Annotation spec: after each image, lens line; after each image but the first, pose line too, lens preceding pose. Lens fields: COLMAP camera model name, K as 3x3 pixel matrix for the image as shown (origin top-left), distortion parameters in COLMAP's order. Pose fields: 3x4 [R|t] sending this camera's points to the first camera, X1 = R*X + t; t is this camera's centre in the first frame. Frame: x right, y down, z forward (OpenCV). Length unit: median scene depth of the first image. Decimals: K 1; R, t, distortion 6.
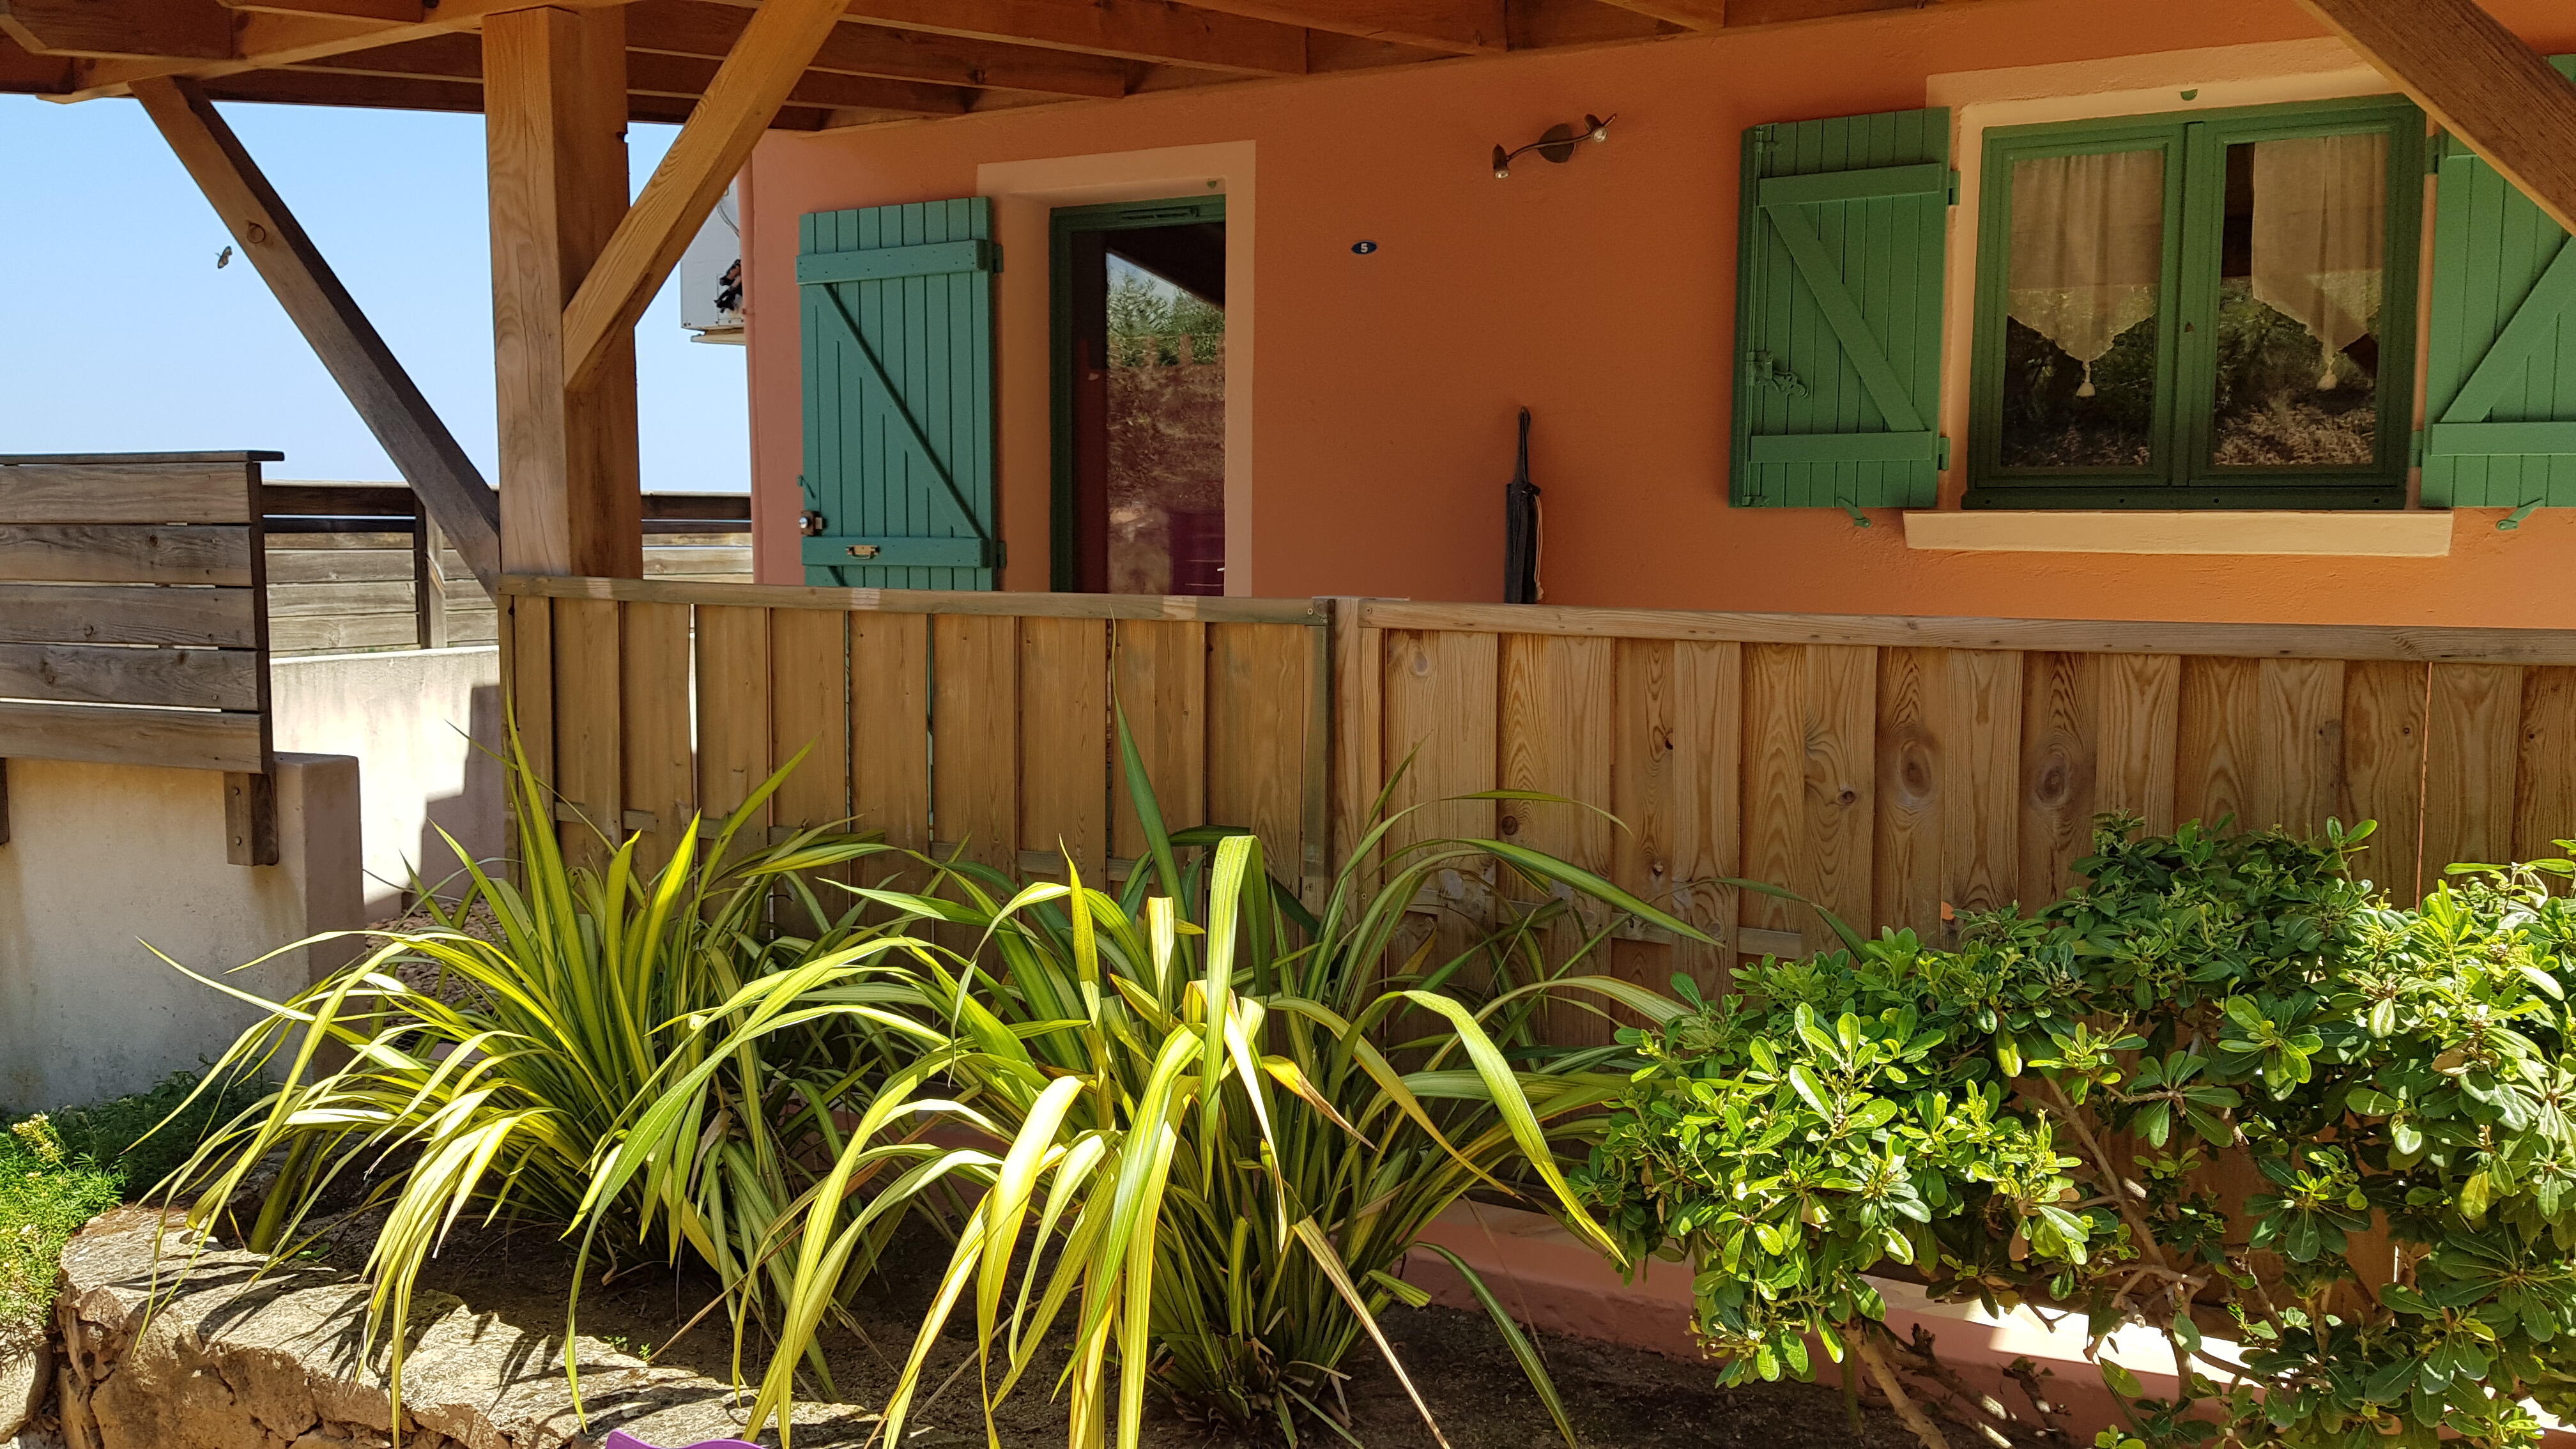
lens RADIAL K [[1992.2, 0, 1284.2], [0, 1992.2, 688.9], [0, 0, 1]] dist [0.106709, -0.222497]
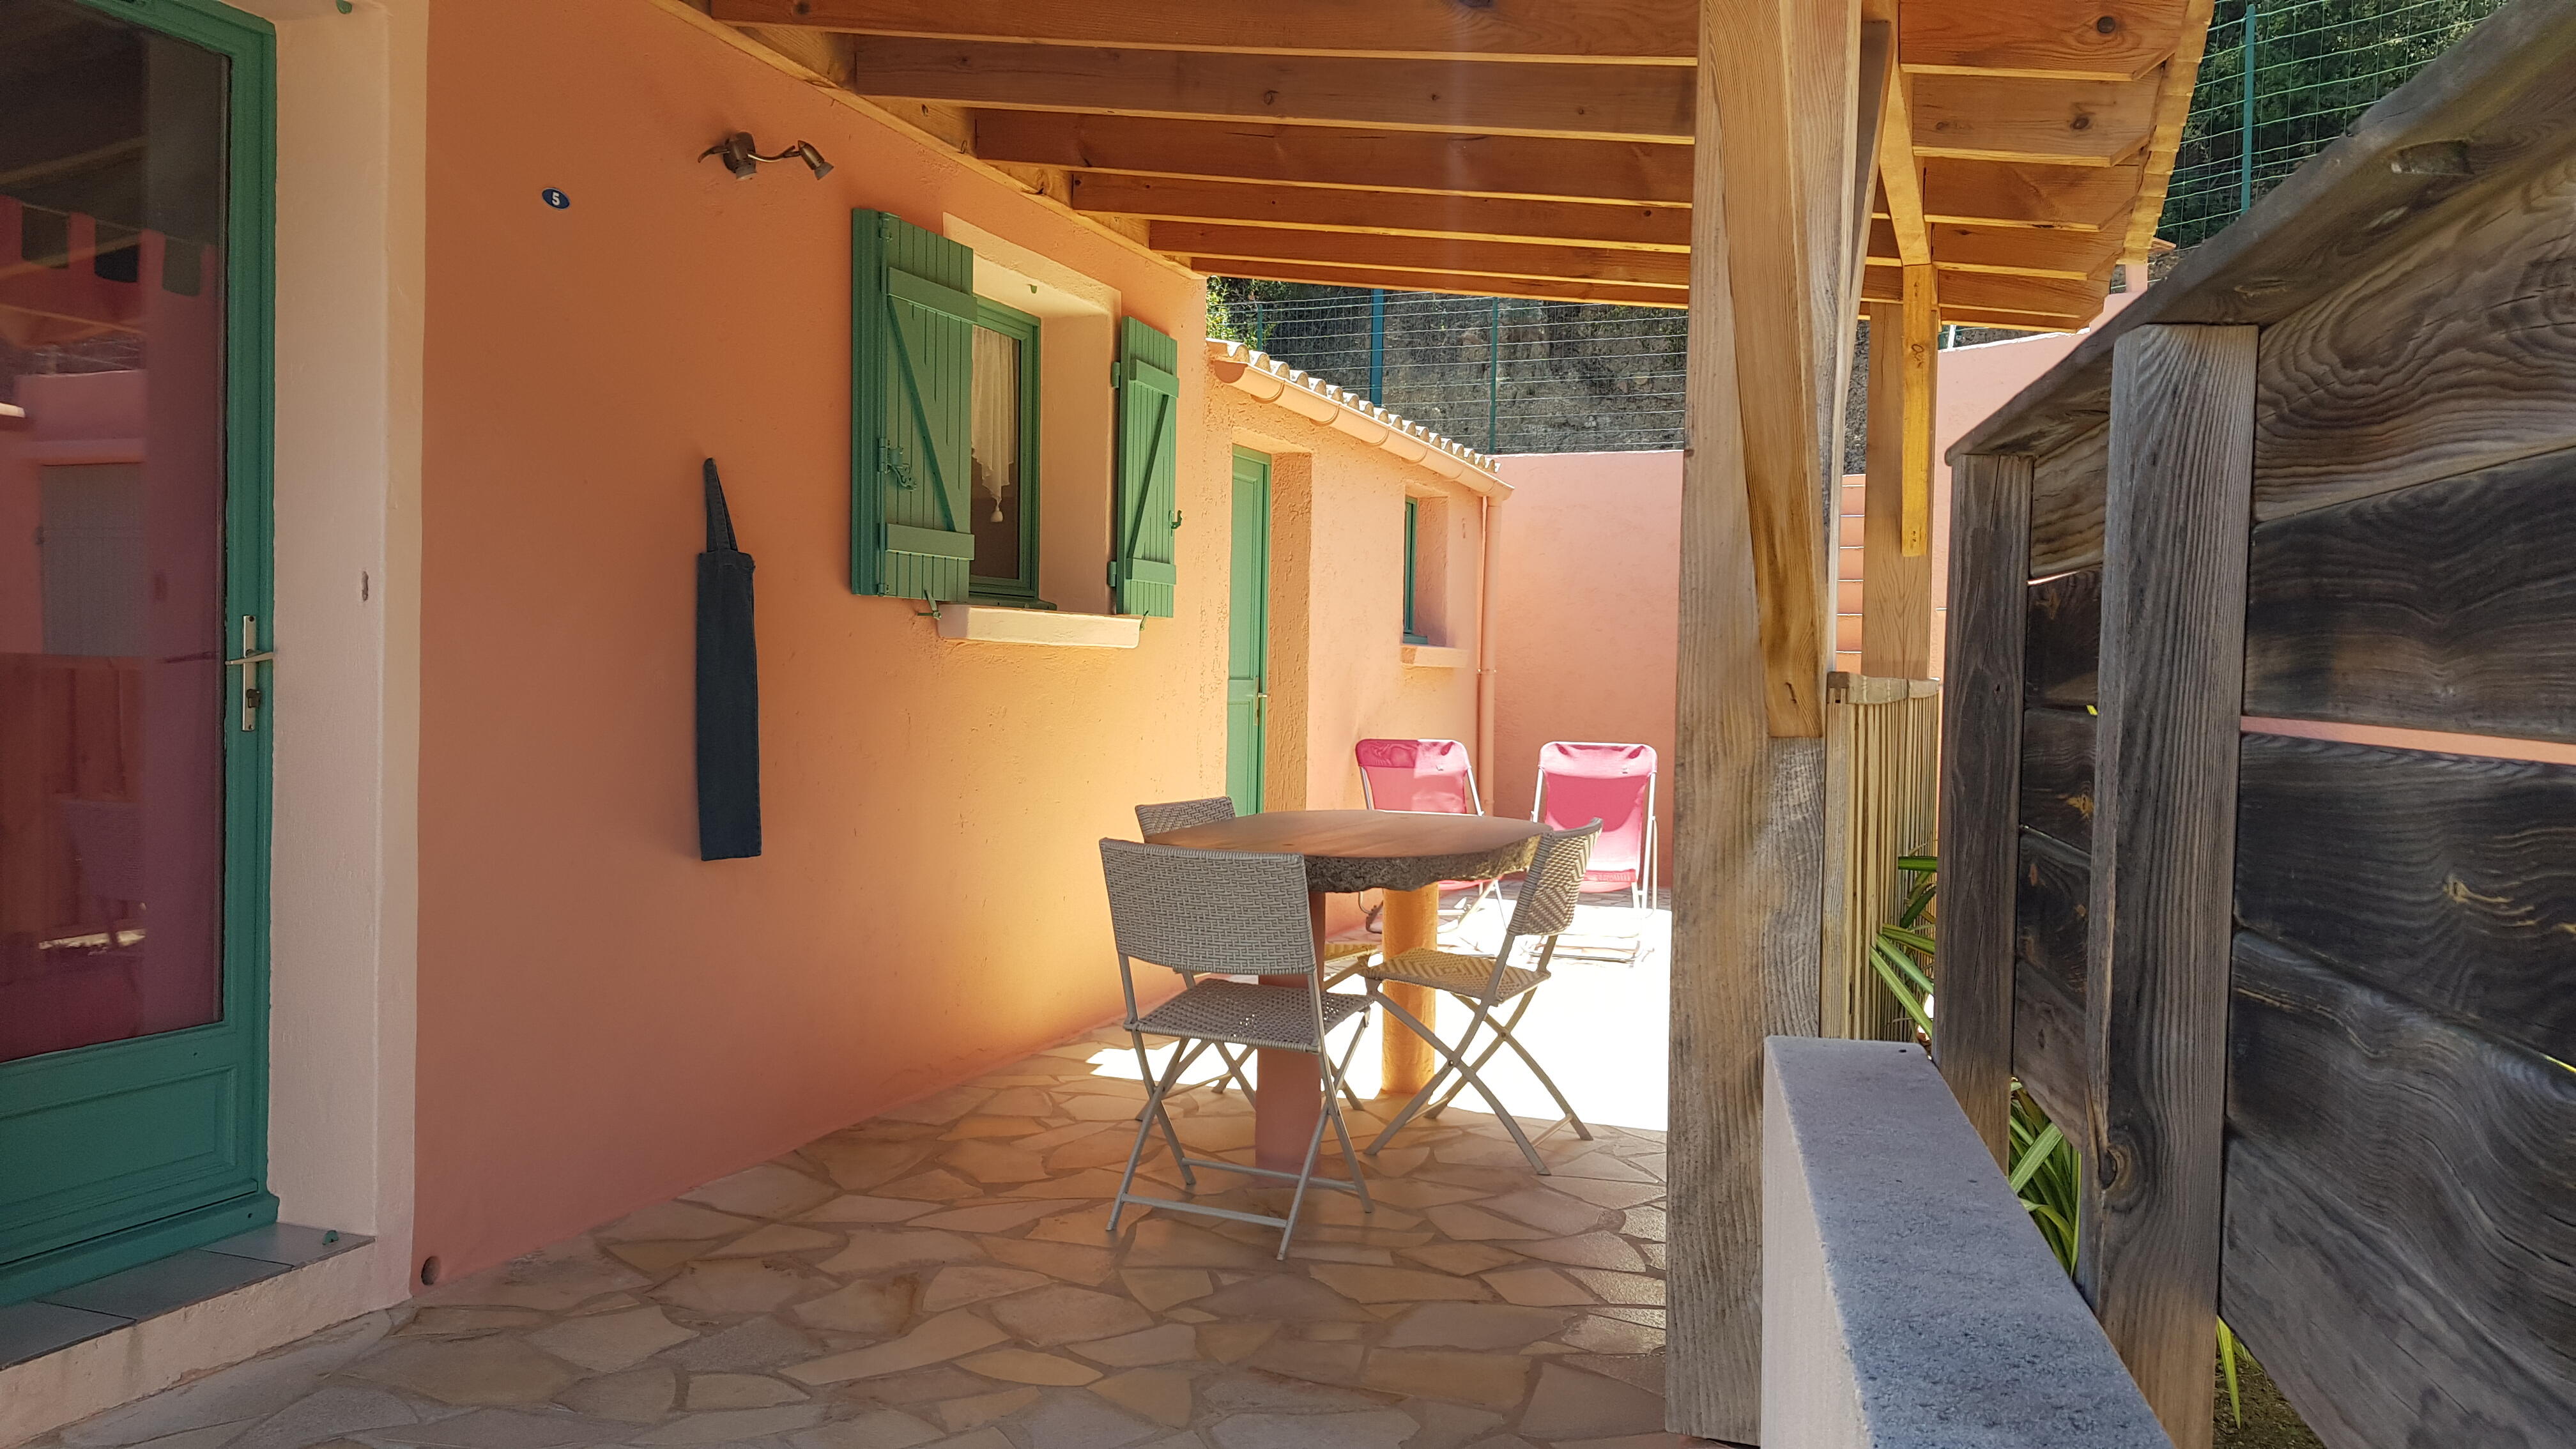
lens RADIAL K [[1966.7, 0, 1284.9], [0, 1966.7, 675.7], [0, 0, 1]] dist [0.103308, -0.167665]
pose [[-0.148905, -0.014153, 0.988750, -0.954044], [0.062068, 0.997792, 0.023629, -0.079138], [-0.986902, 0.064888, -0.147698, 1.209014]]
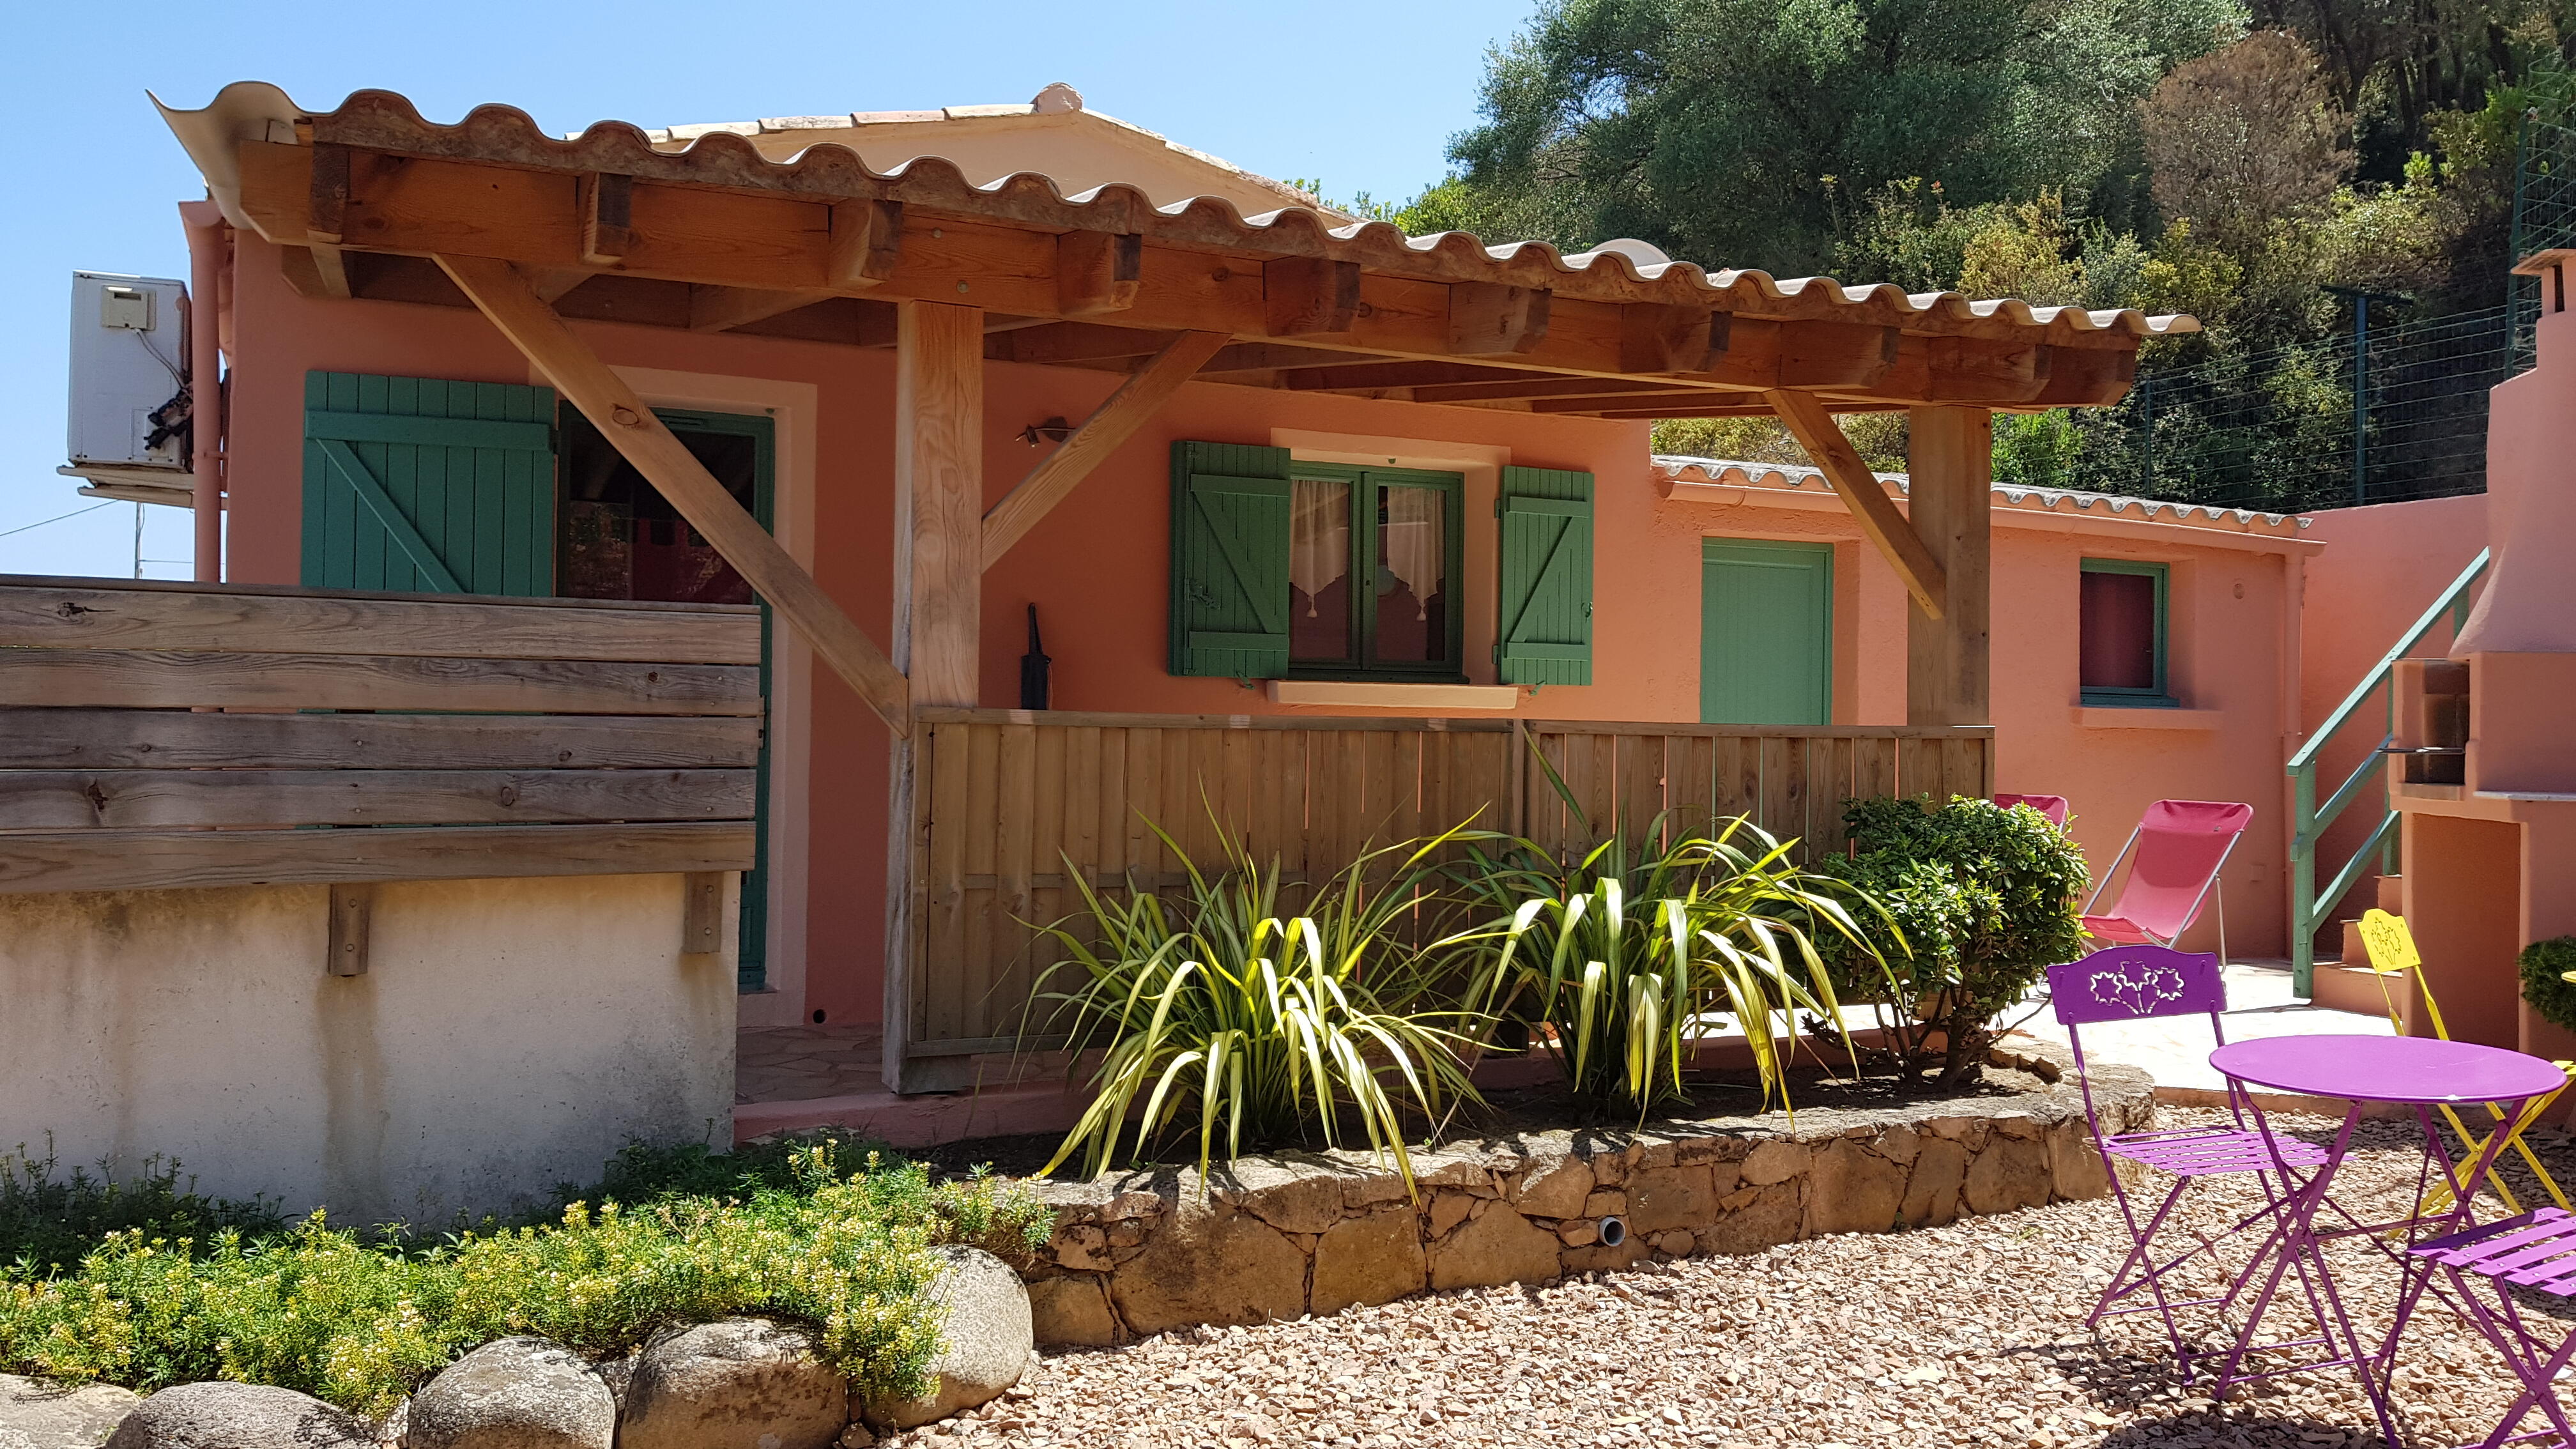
lens RADIAL K [[1992.2, 0, 1284.2], [0, 1992.2, 688.9], [0, 0, 1]] dist [0.106709, -0.222497]
pose [[0.596053, 0.016691, 0.802771, -1.240969], [0.054823, 0.996605, -0.061427, 0.024099], [-0.801071, 0.080624, 0.593114, 0.017618]]
